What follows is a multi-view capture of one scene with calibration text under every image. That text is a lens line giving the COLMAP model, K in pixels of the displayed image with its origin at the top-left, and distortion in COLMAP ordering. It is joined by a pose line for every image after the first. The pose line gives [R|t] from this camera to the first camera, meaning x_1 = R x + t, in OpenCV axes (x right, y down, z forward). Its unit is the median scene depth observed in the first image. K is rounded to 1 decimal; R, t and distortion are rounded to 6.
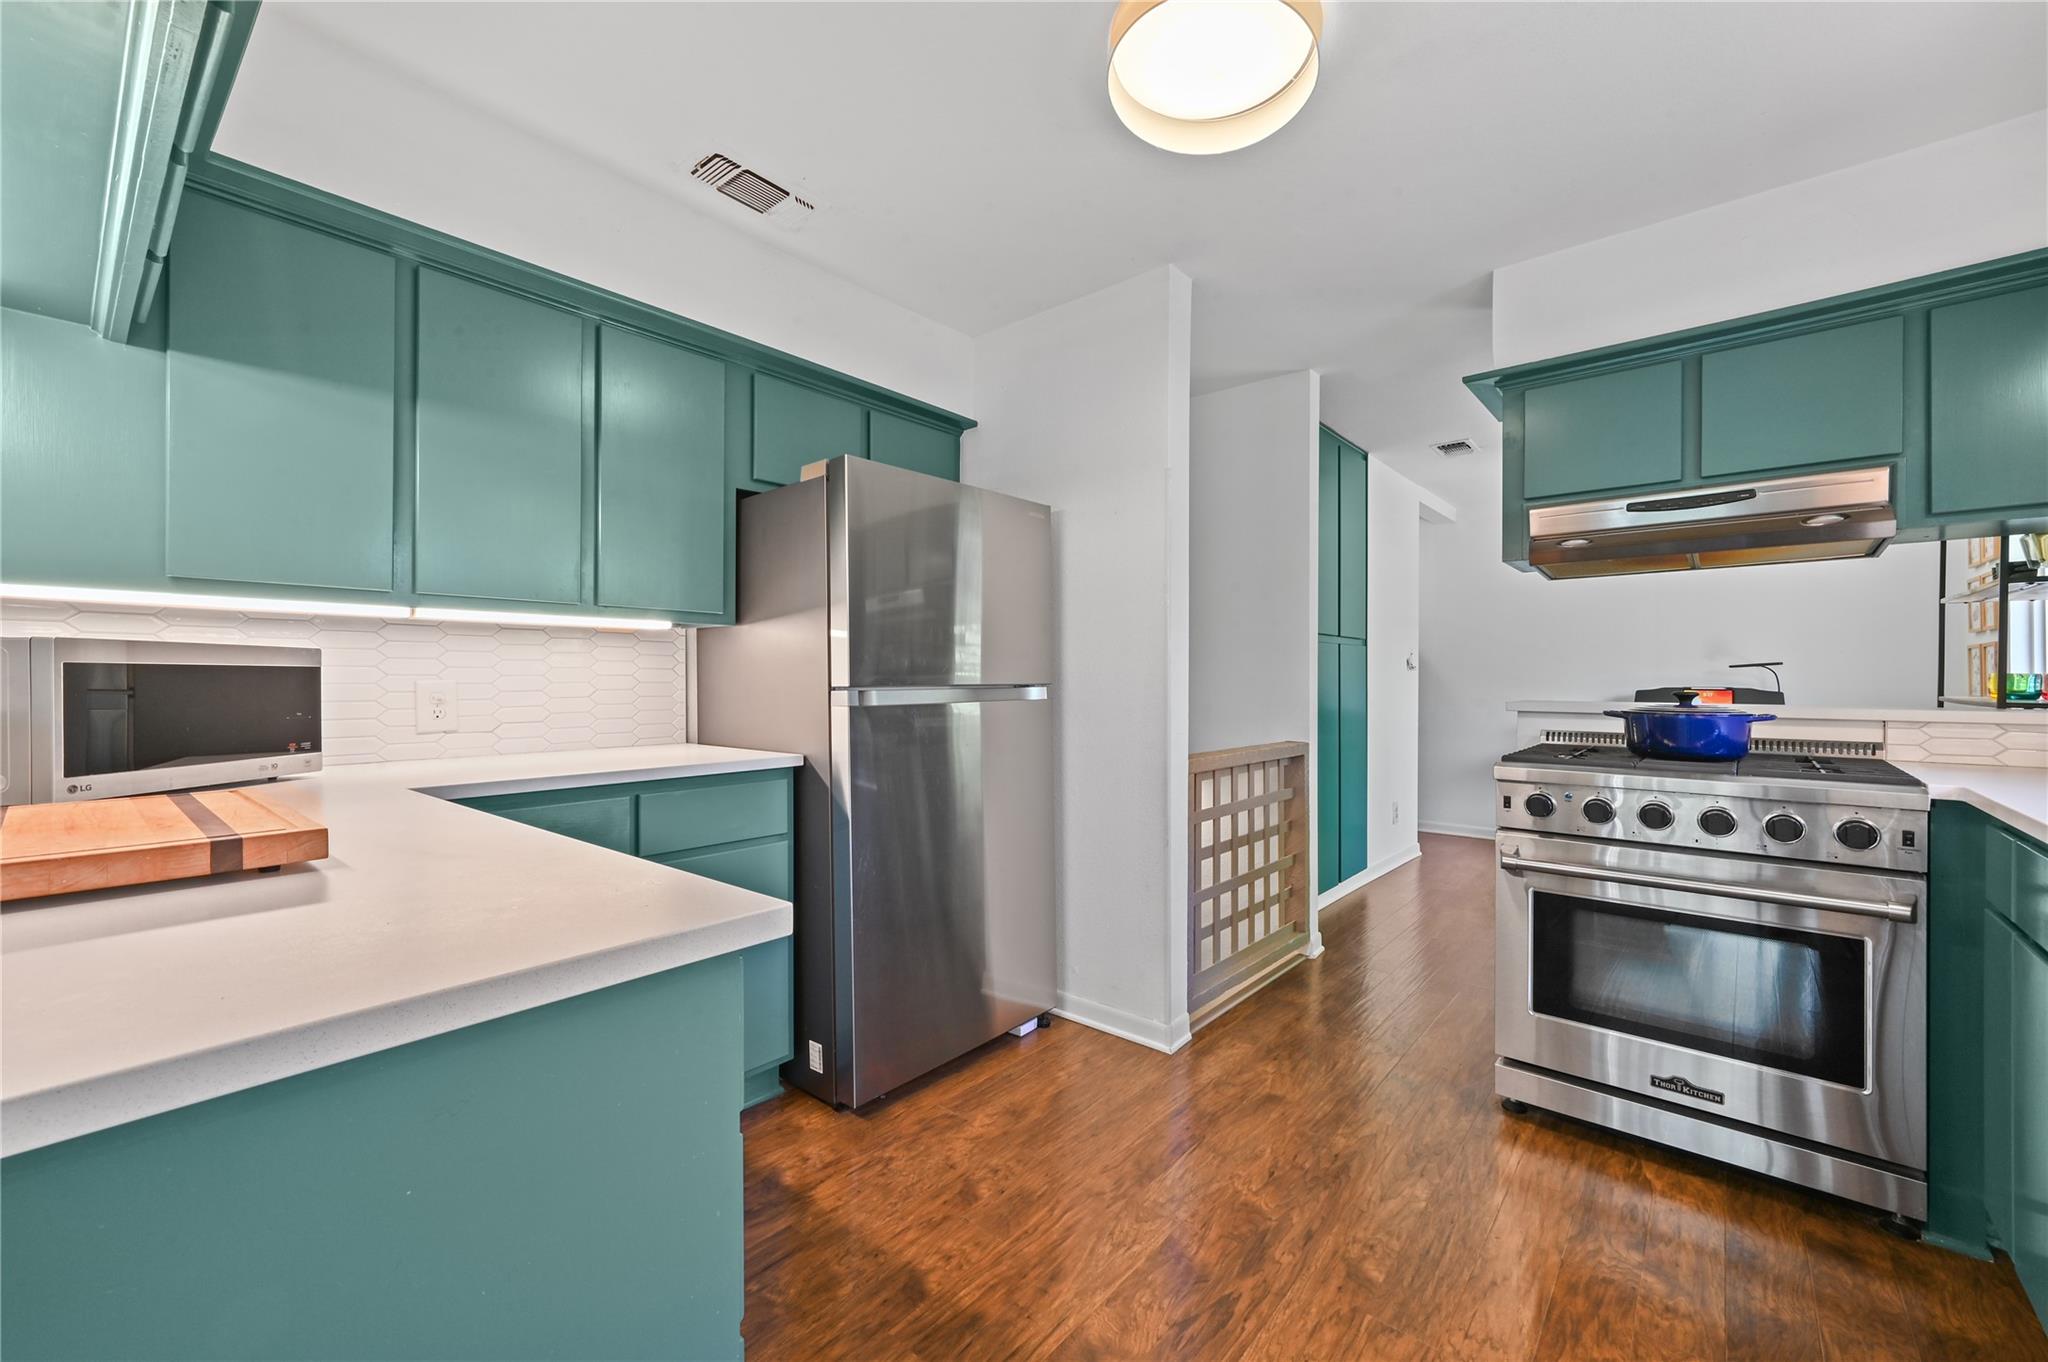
lens RADIAL K [[813.8, 0, 1028.2], [0, 813.8, 679.2], [0, 0, 1]] dist [0.000212, 0.000280]
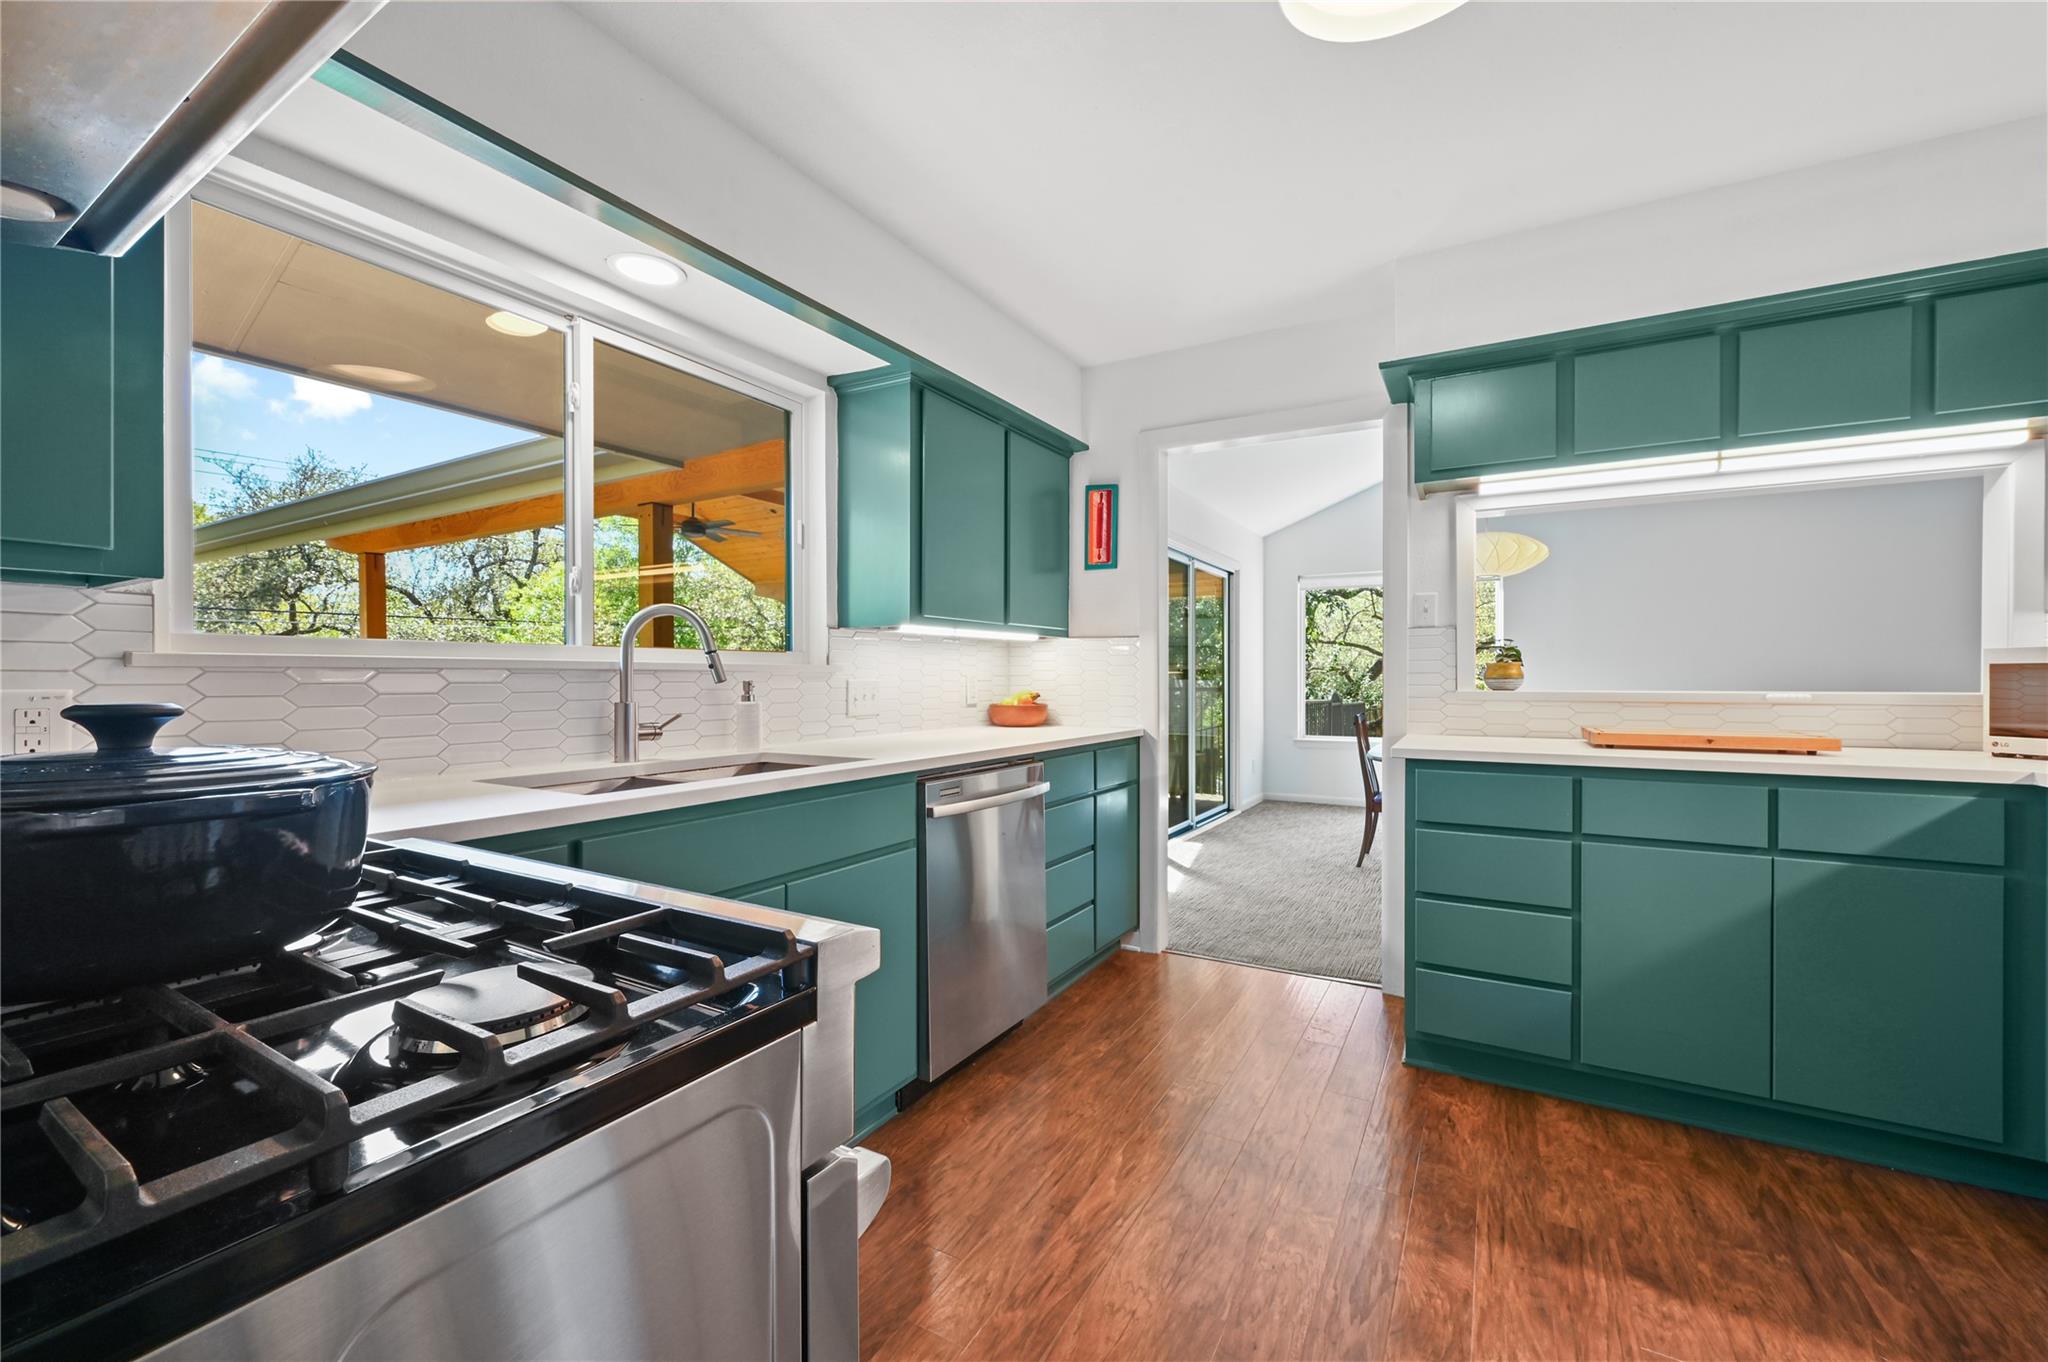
lens RADIAL K [[813.8, 0, 1028.2], [0, 813.8, 679.2], [0, 0, 1]] dist [0.000212, 0.000280]
pose [[-0.982712, -0.000105, -0.185142, 0.771623], [-0.000162, 1.000000, 0.000291, 0.008185], [0.185142, 0.000316, -0.982712, 1.781996]]
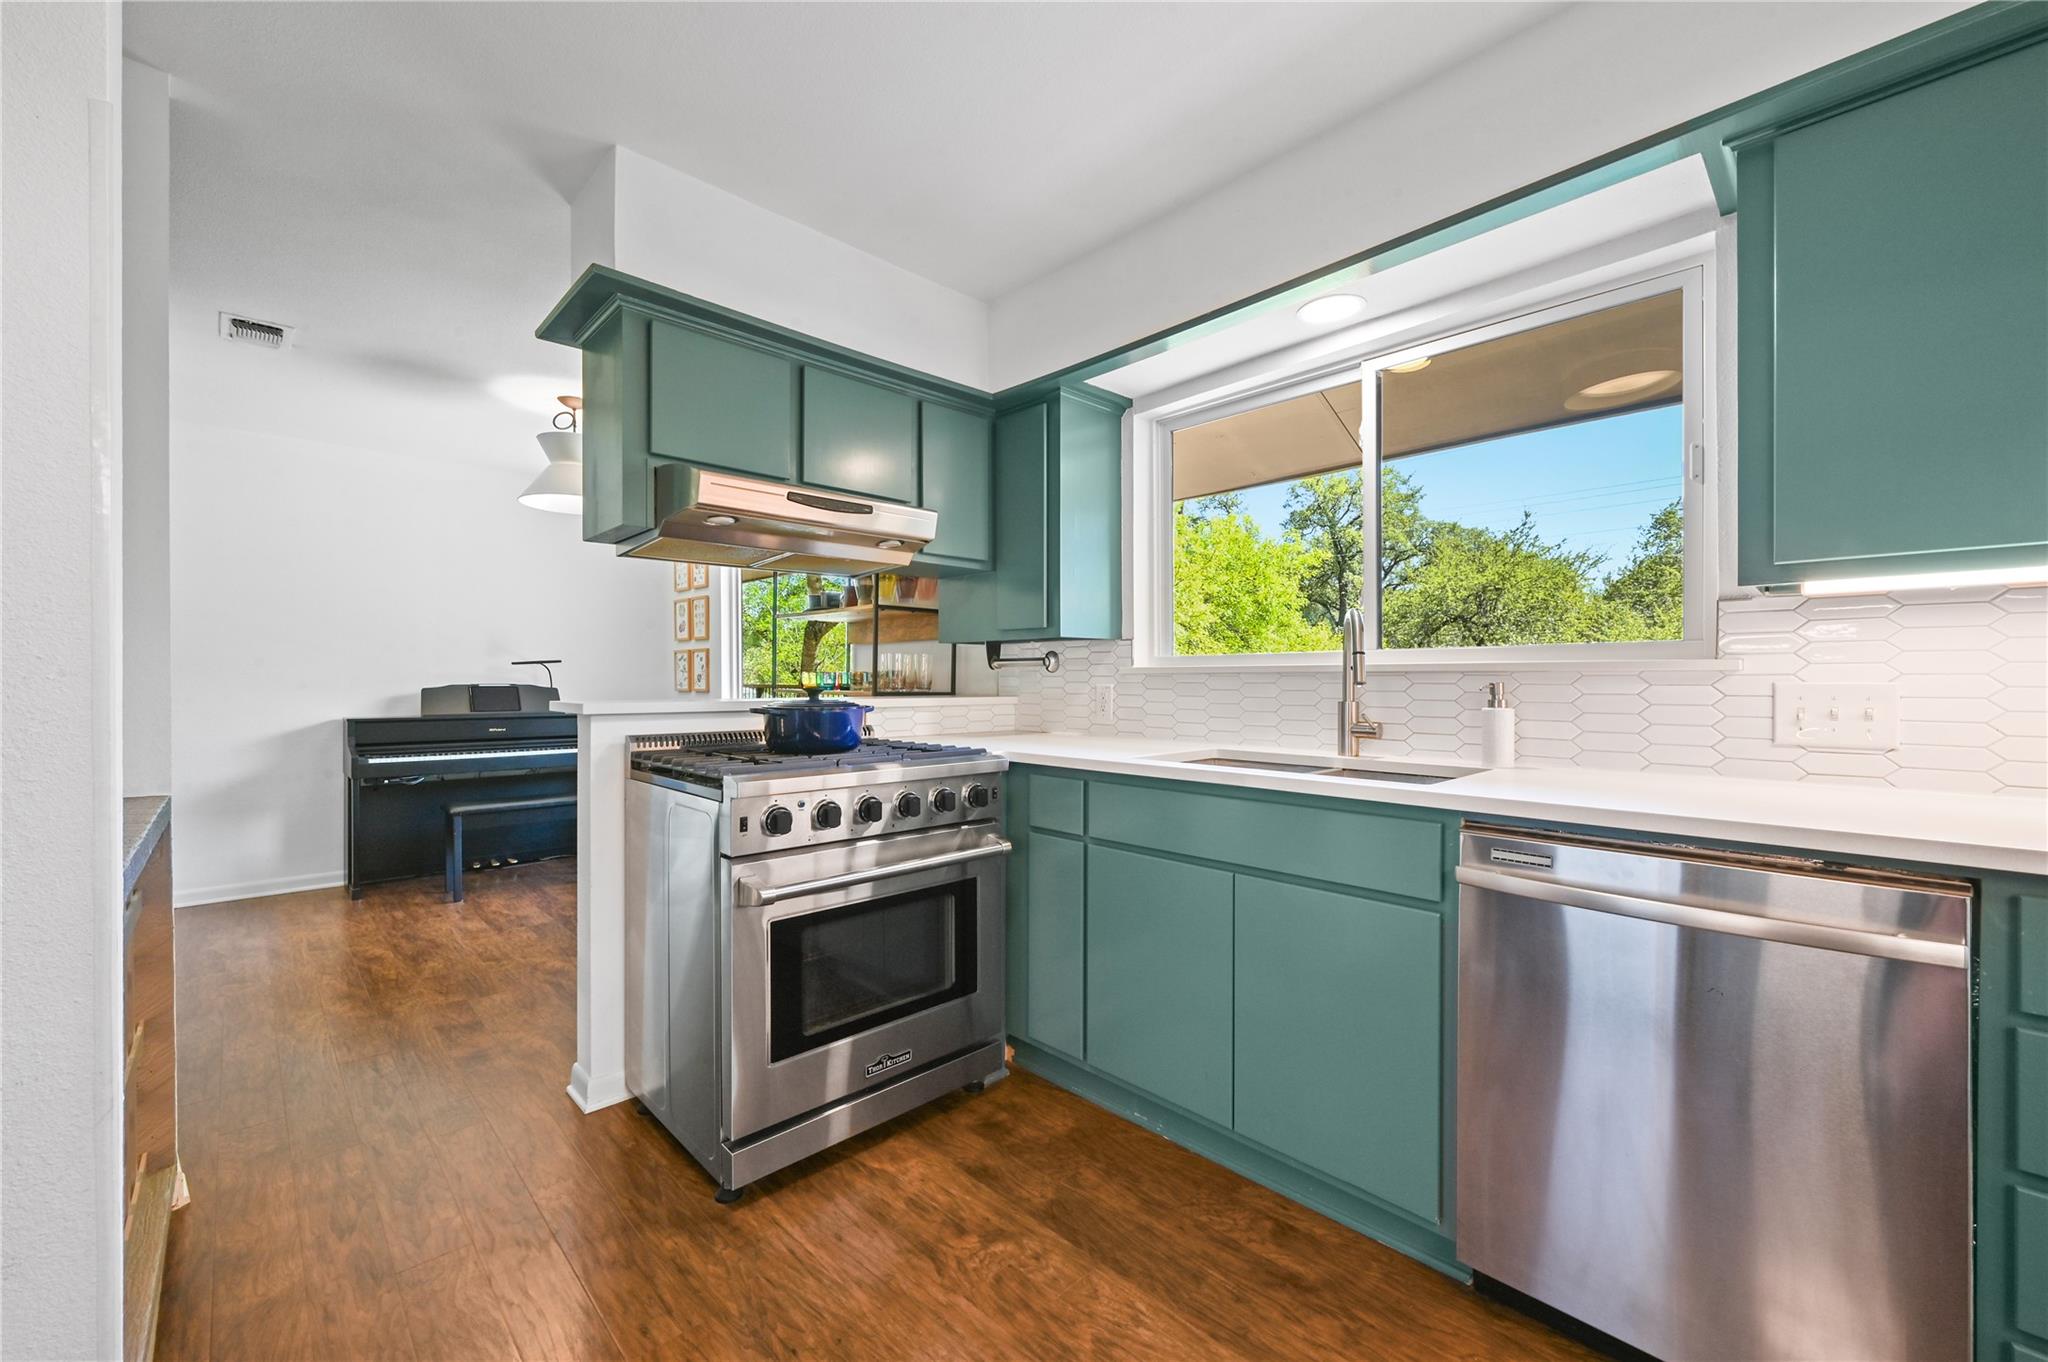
lens RADIAL K [[813.8, 0, 1028.2], [0, 813.8, 679.2], [0, 0, 1]] dist [0.000212, 0.000280]
pose [[0.084456, -0.004853, 0.996415, -0.269524], [-0.002964, 0.999982, 0.005122, 0.000043], [-0.996423, -0.003386, 0.084440, 0.867384]]
